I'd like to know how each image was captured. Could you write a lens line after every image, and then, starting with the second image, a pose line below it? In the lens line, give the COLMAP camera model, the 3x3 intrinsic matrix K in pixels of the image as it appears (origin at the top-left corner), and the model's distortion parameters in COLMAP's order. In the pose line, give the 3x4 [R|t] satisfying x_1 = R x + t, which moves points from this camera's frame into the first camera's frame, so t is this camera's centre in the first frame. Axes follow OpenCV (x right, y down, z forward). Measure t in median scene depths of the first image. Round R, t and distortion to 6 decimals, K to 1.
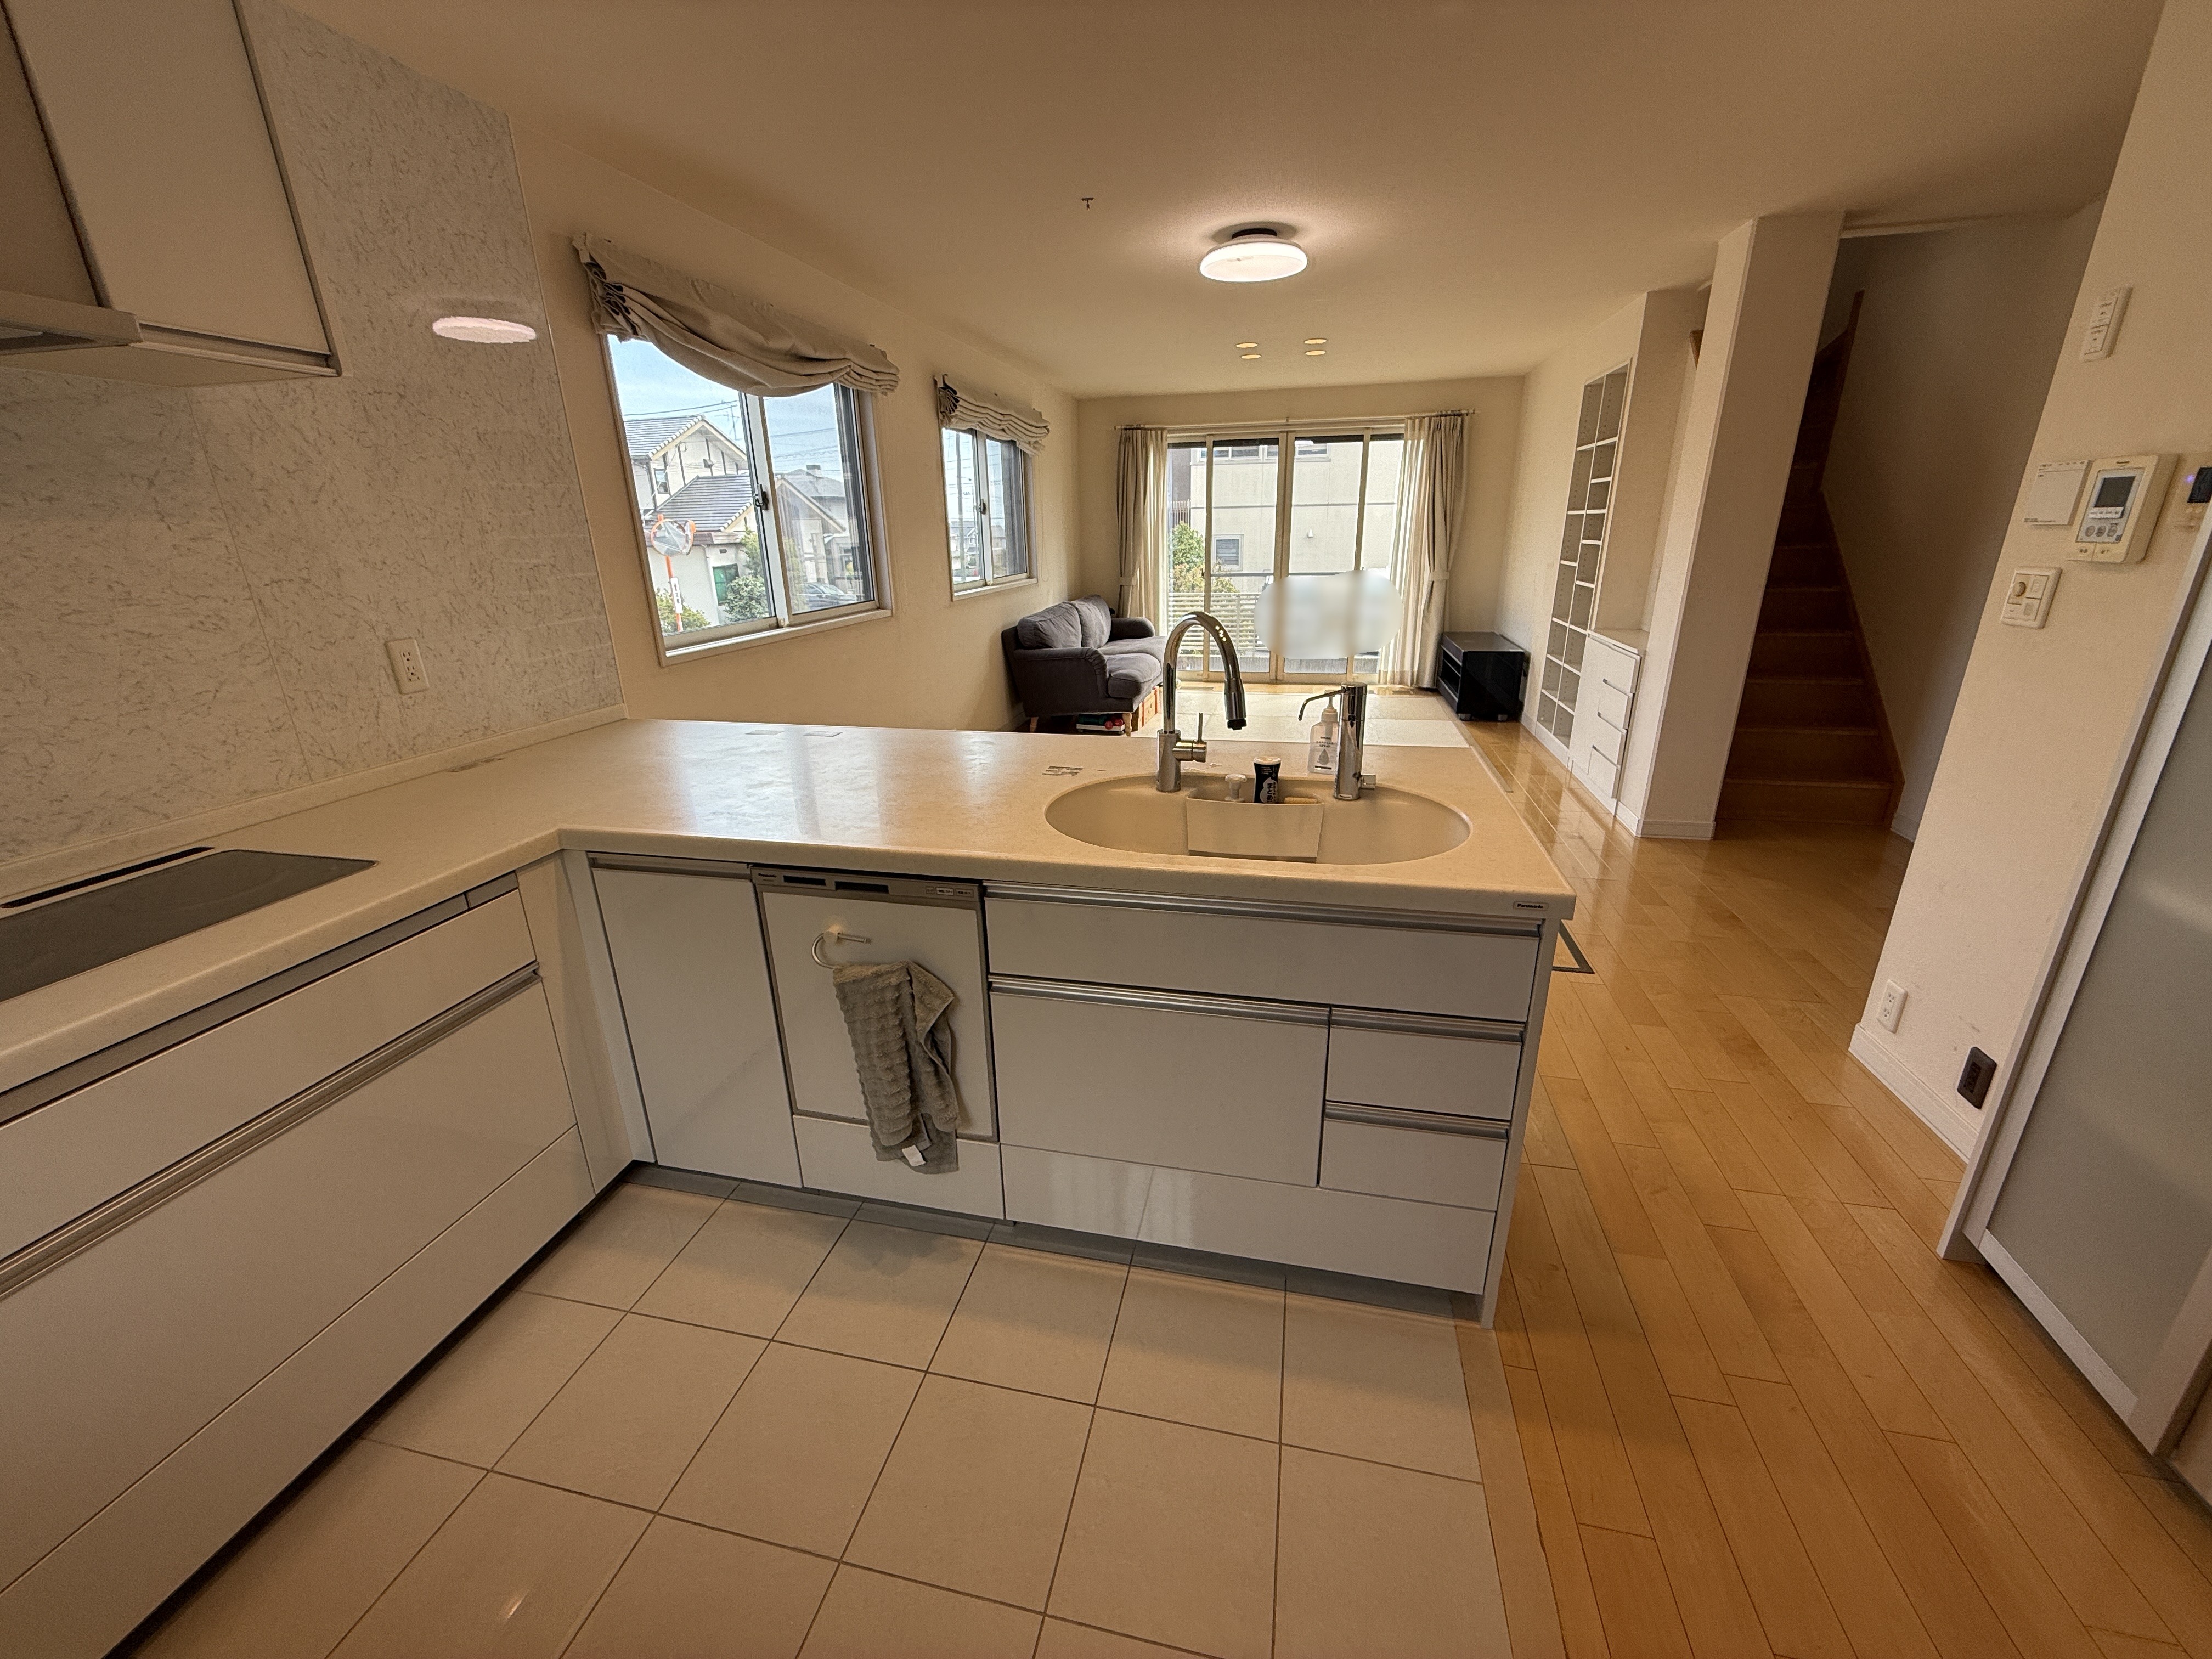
lens RADIAL K [[876.3, 0, 1099.6], [0, 876.3, 827.7], [0, 0, 1]] dist [-0.001631, 0.000082]
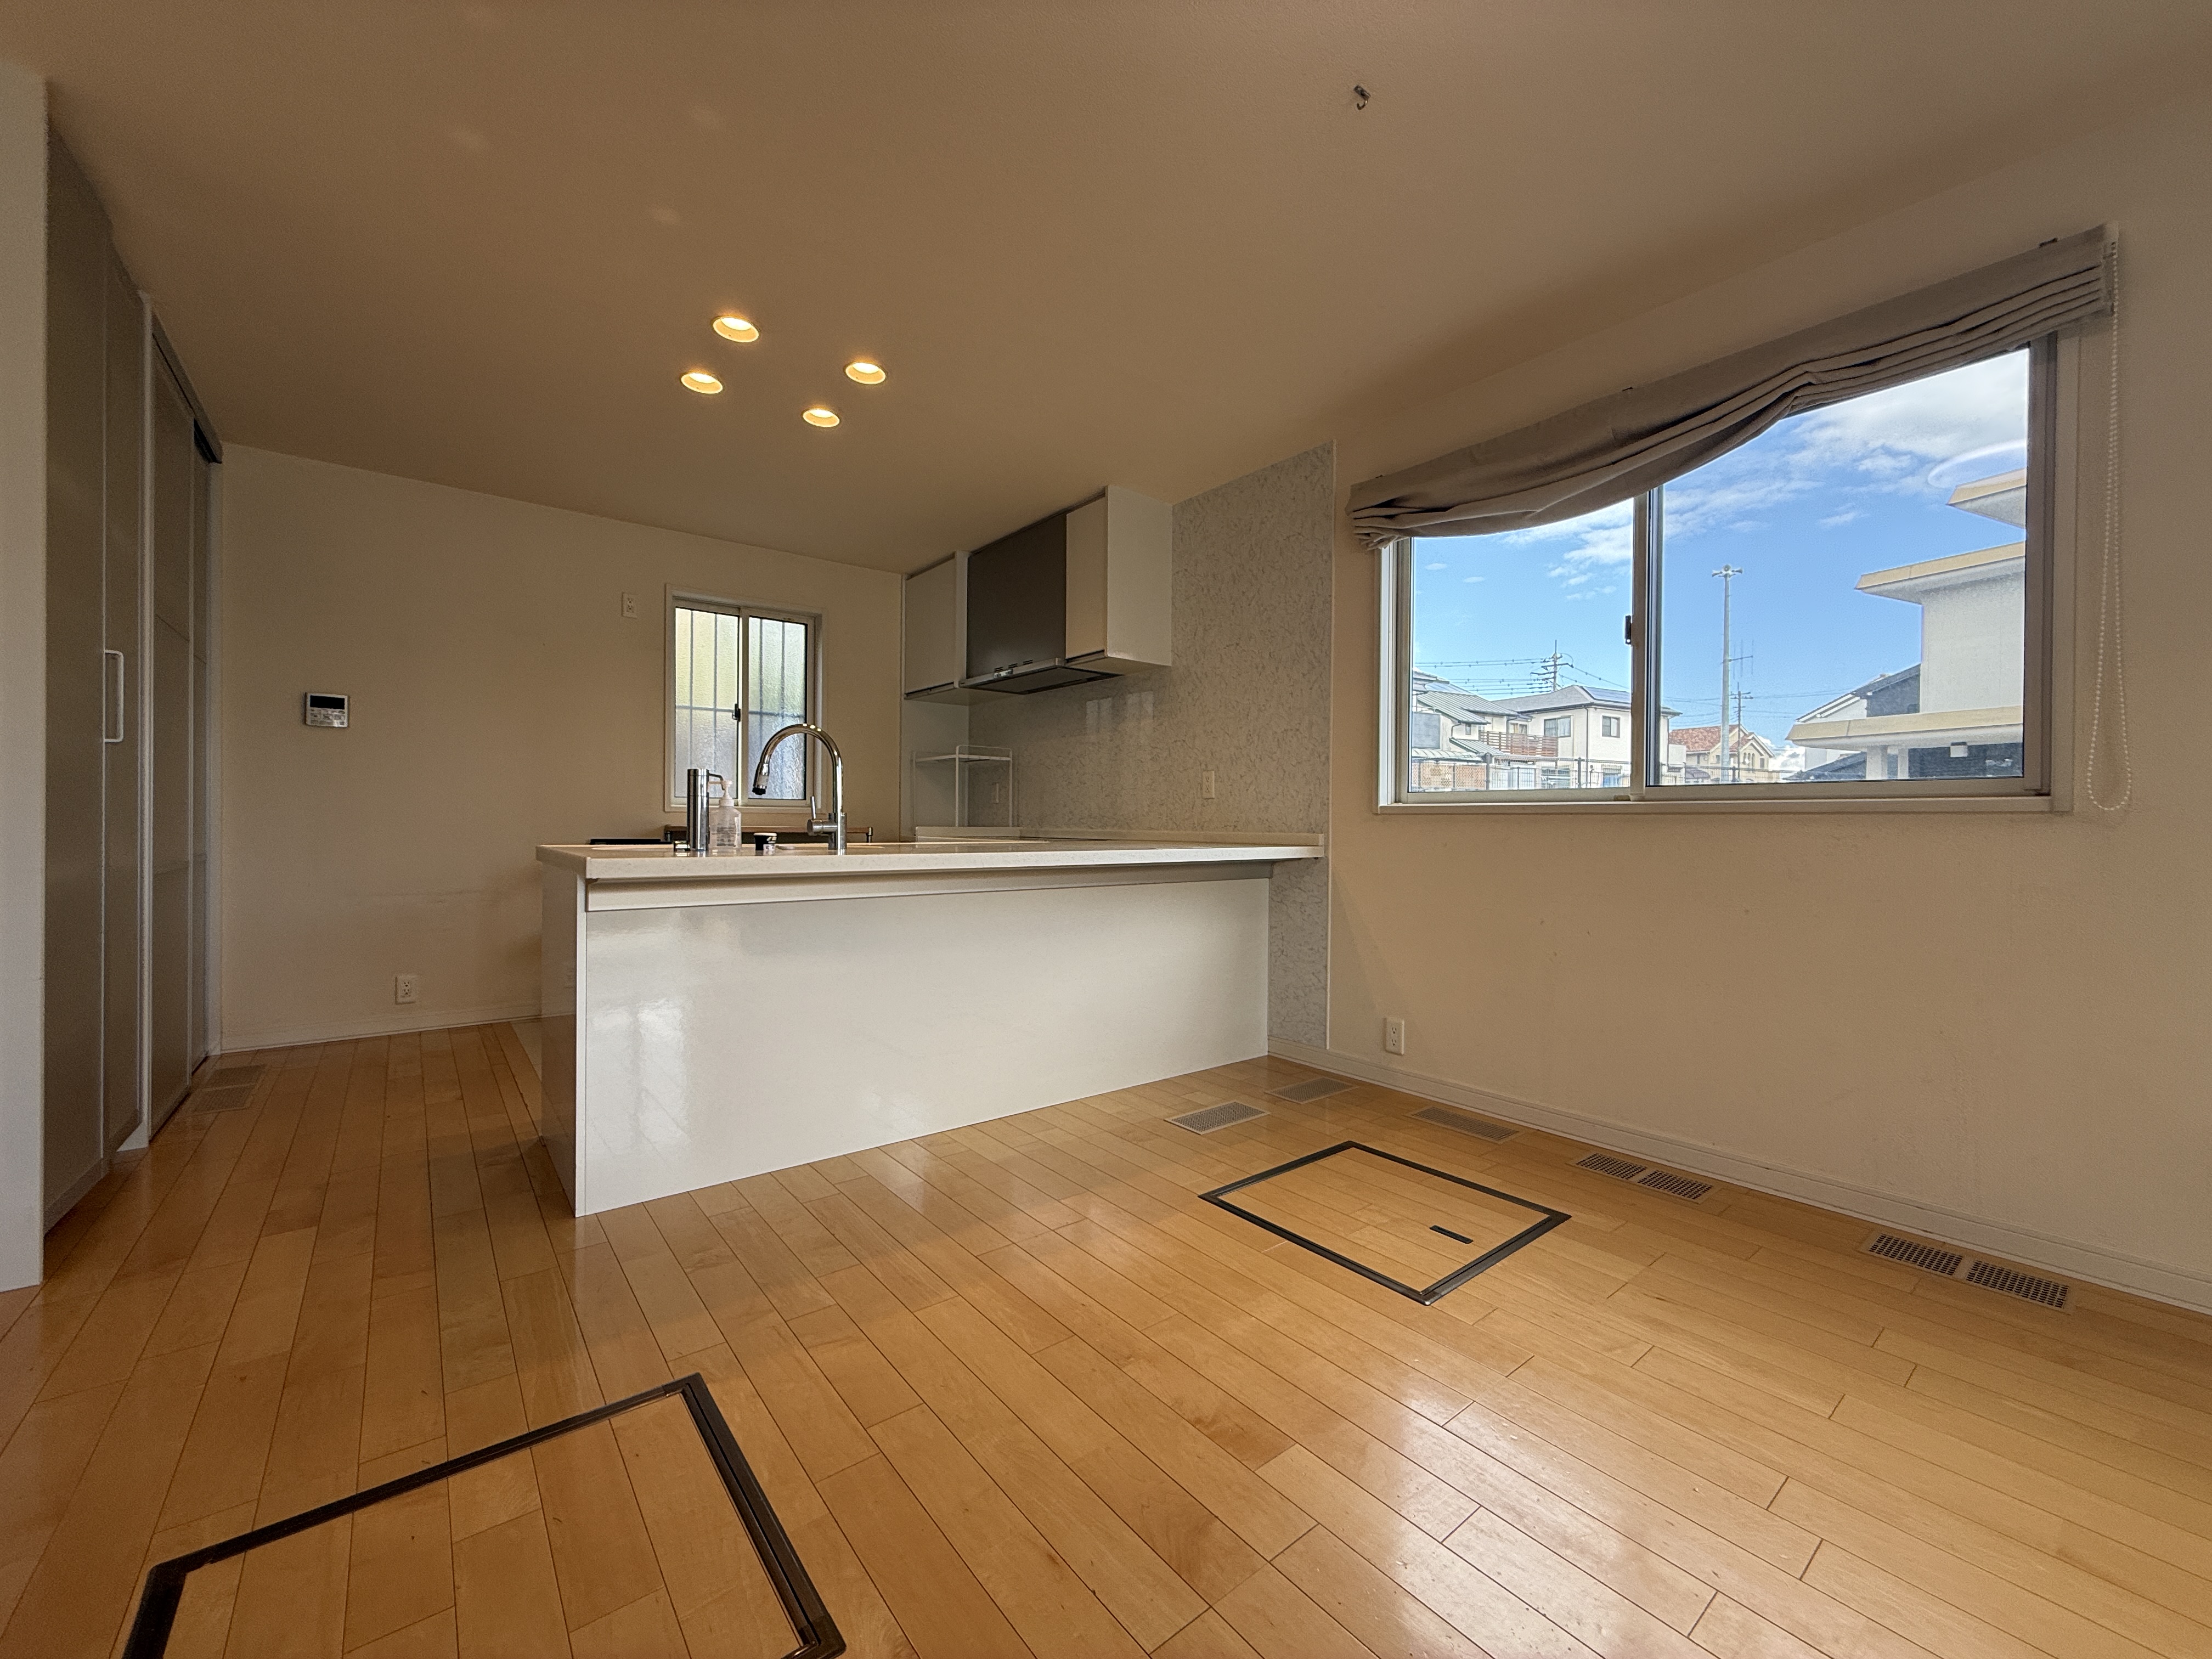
lens RADIAL K [[876.3, 0, 1102.4], [0, 876.3, 830.6], [0, 0, 1]] dist [-0.001631, 0.000082]
pose [[-0.623492, 0.022341, -0.781510, 0.401117], [-0.251228, 0.940854, 0.227327, -0.225631], [0.740366, 0.338074, -0.581003, 0.955969]]
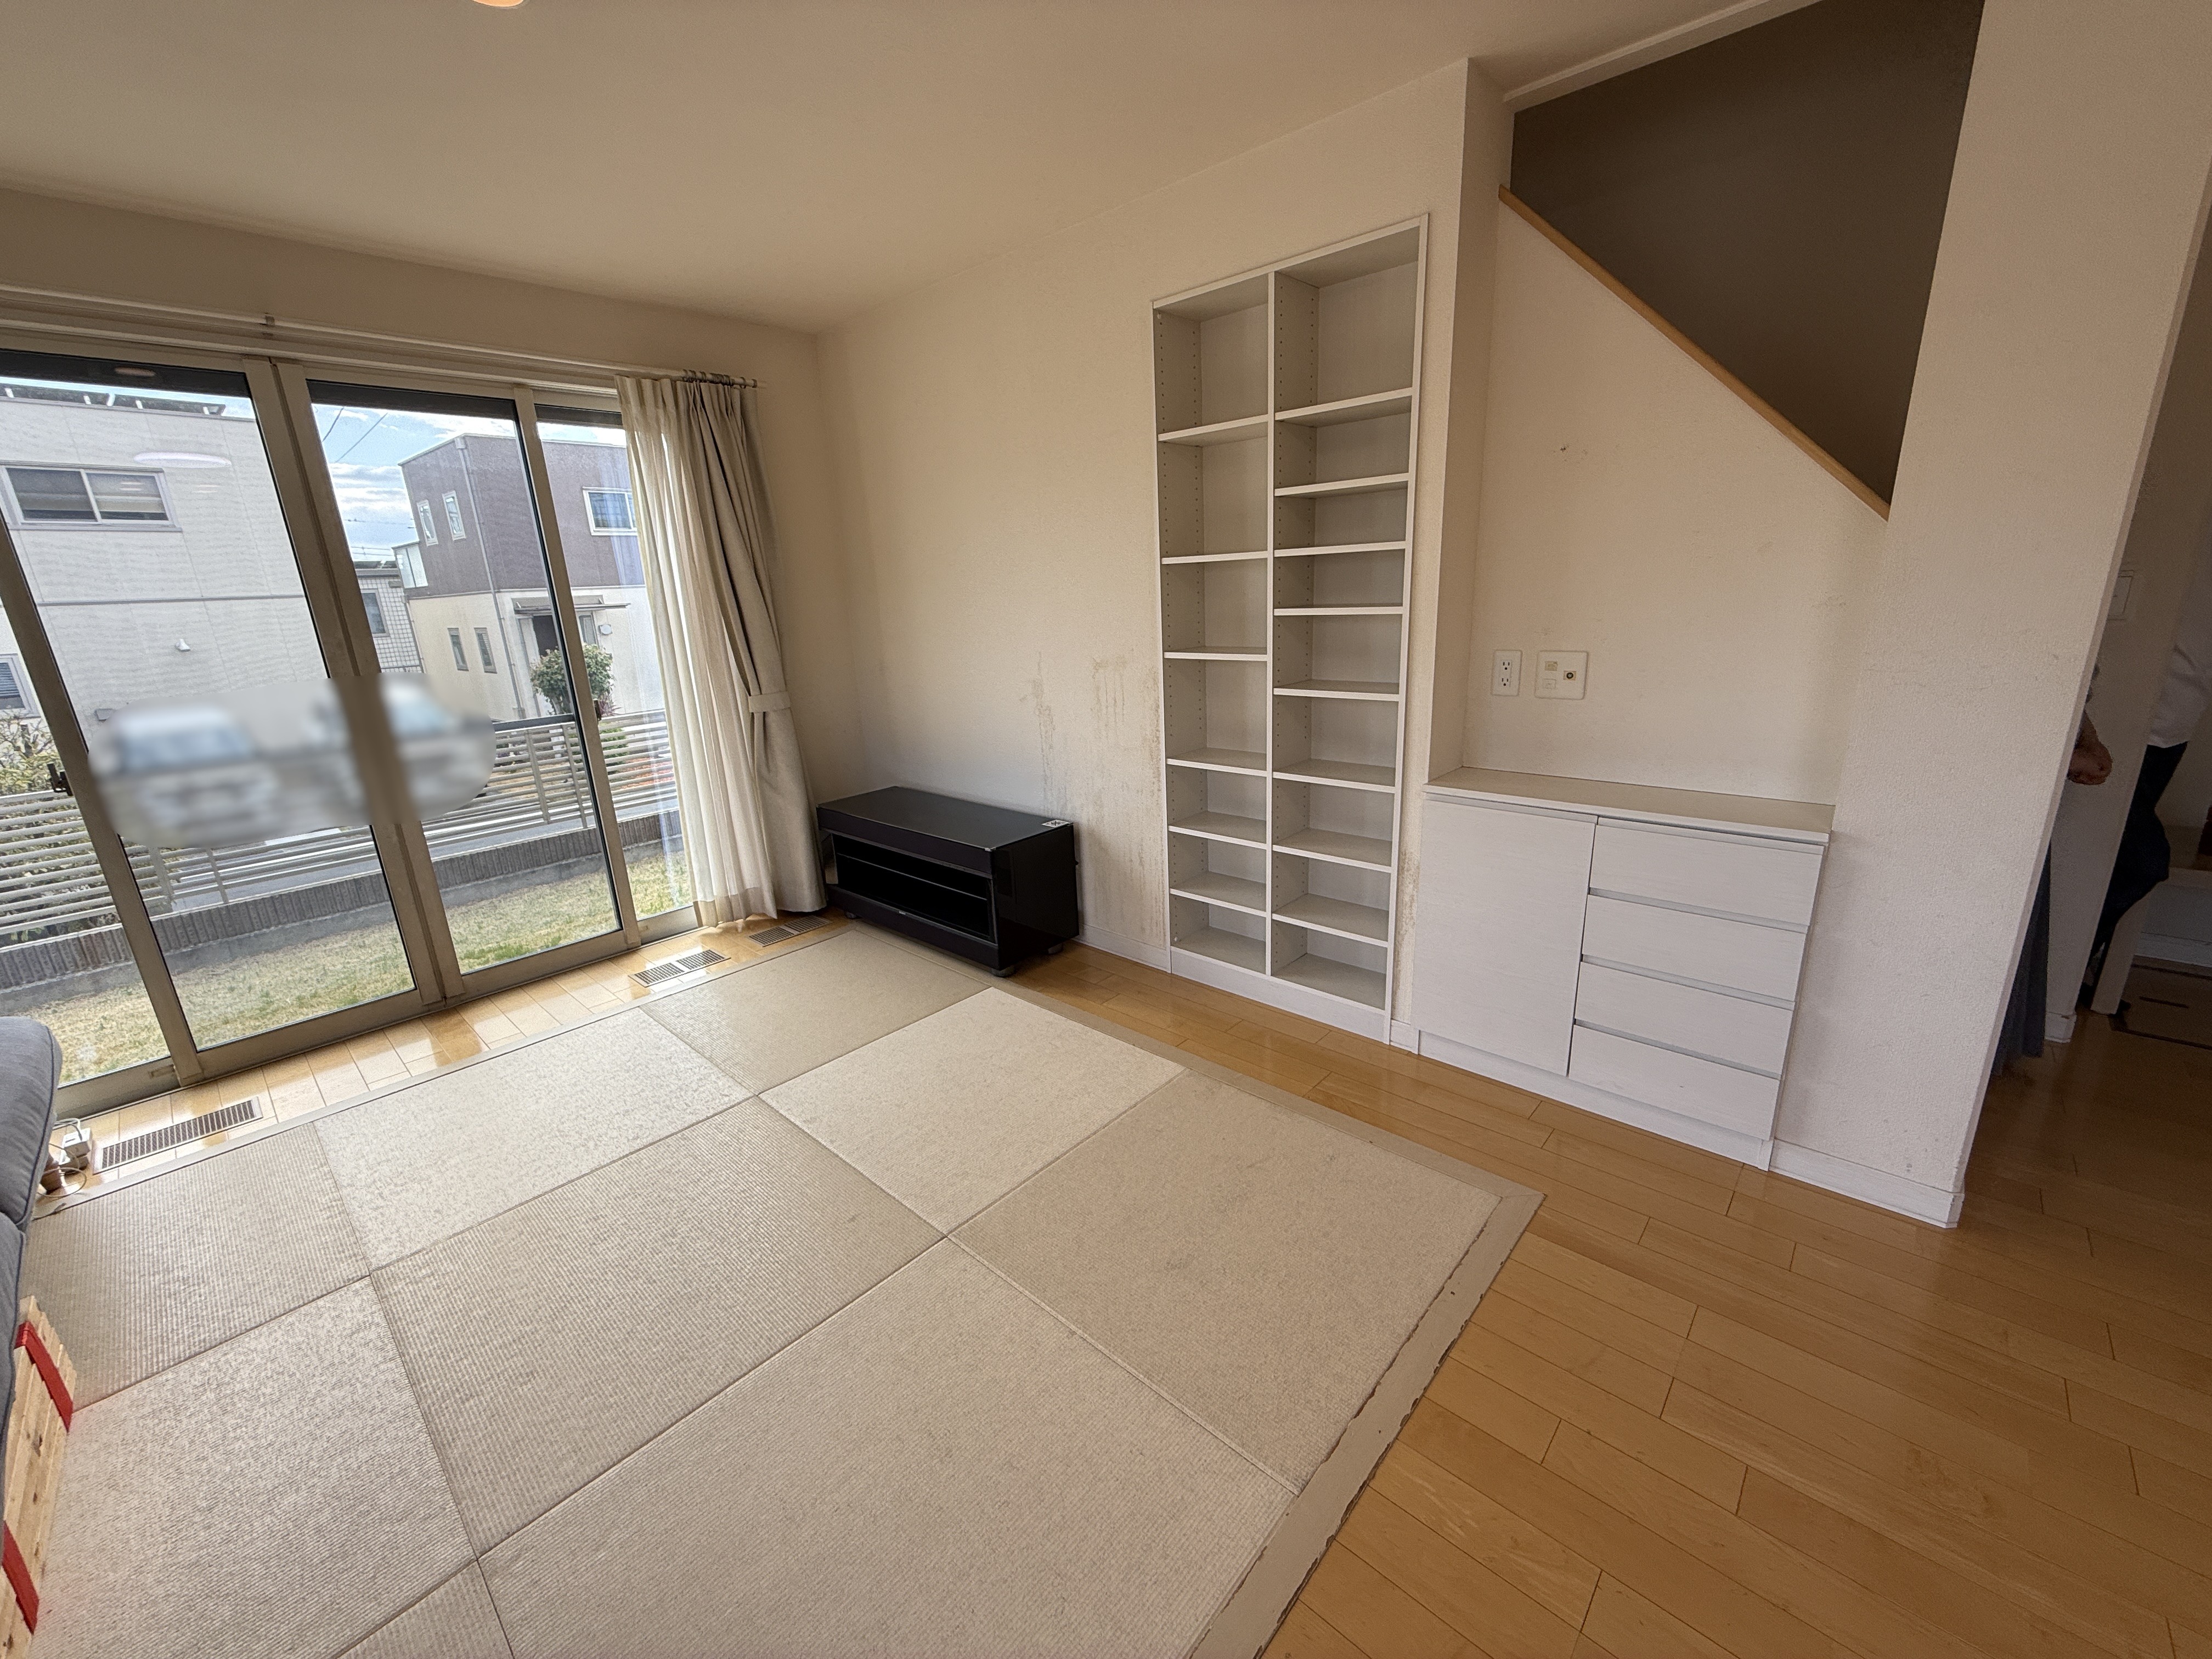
lens RADIAL K [[876.3, 0, 1107.4], [0, 876.3, 821.3], [0, 0, 1]] dist [-0.001631, 0.000082]
pose [[0.492430, -0.232515, 0.838719, 0.072744], [0.318221, 0.945033, 0.075154, -0.340950], [-0.810091, 0.229889, 0.539354, 1.010120]]
